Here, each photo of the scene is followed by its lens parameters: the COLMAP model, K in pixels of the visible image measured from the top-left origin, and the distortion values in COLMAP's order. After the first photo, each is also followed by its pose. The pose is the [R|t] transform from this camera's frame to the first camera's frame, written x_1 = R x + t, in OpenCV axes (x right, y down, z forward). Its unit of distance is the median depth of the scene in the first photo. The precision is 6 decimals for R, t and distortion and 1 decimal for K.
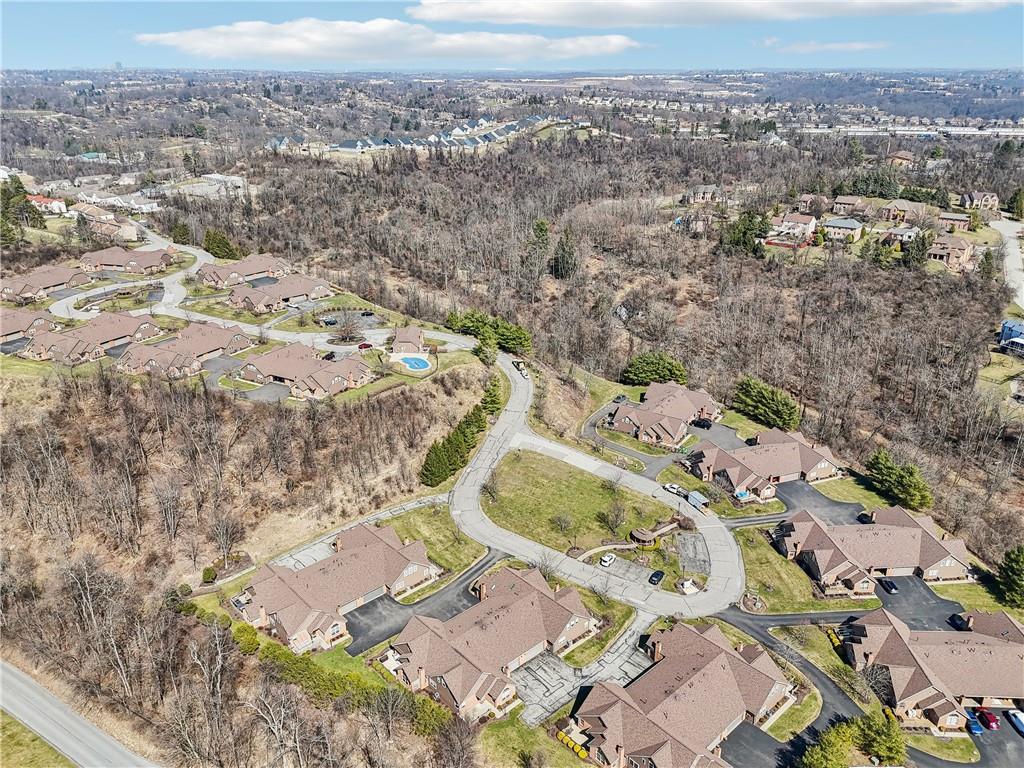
lens RADIAL K [[770.2, 0, 512.0], [0, 770.2, 384.0], [0, 0, 1]] dist [0.112551, -0.119935]
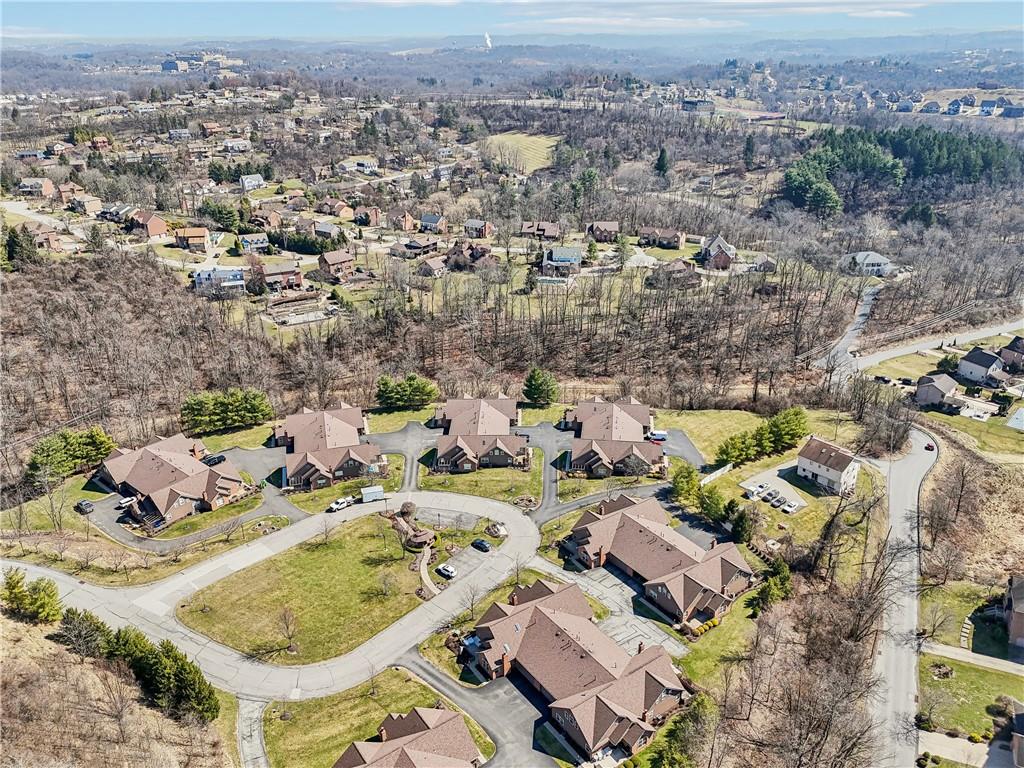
lens RADIAL K [[770.2, 0, 512.0], [0, 770.2, 384.0], [0, 0, 1]] dist [0.112551, -0.119935]
pose [[0.120258, -0.401906, 0.907750, -0.523946], [0.390848, 0.859705, 0.328855, -0.200883], [-0.912566, 0.315245, 0.260470, 0.539187]]
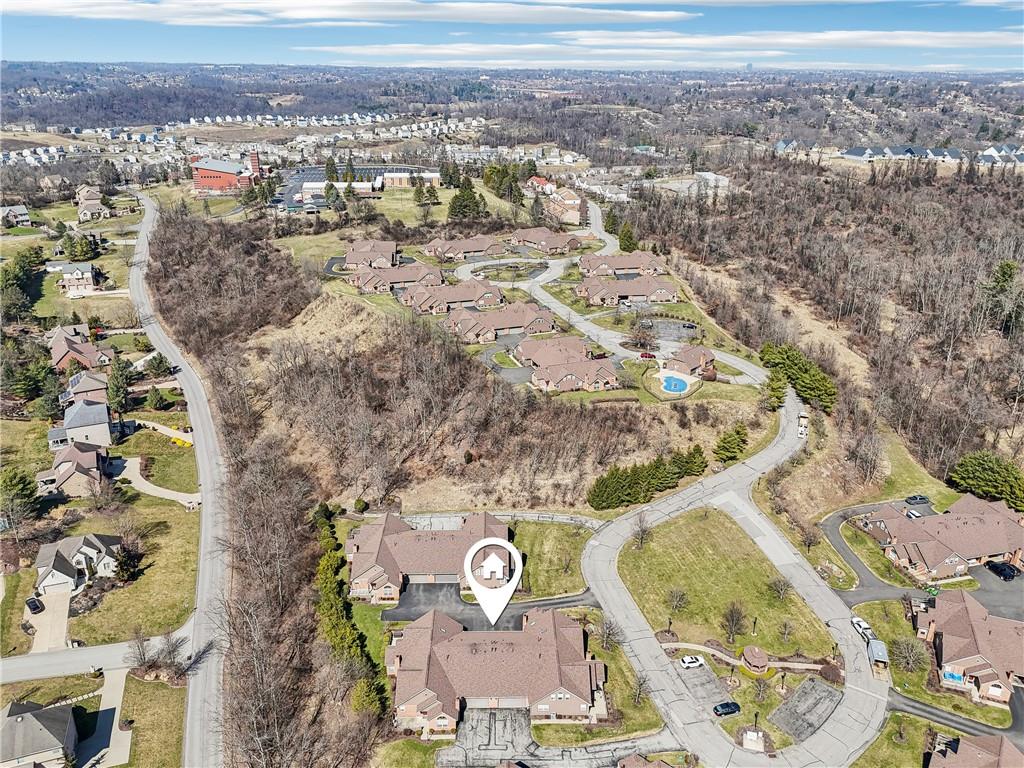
lens RADIAL K [[770.2, 0, 512.0], [0, 770.2, 384.0], [0, 0, 1]] dist [0.112551, -0.119935]
pose [[0.758722, 0.257037, -0.598559, 0.348425], [-0.257580, 0.962354, 0.086757, -0.071279], [0.598326, 0.088353, 0.796367, 0.165645]]
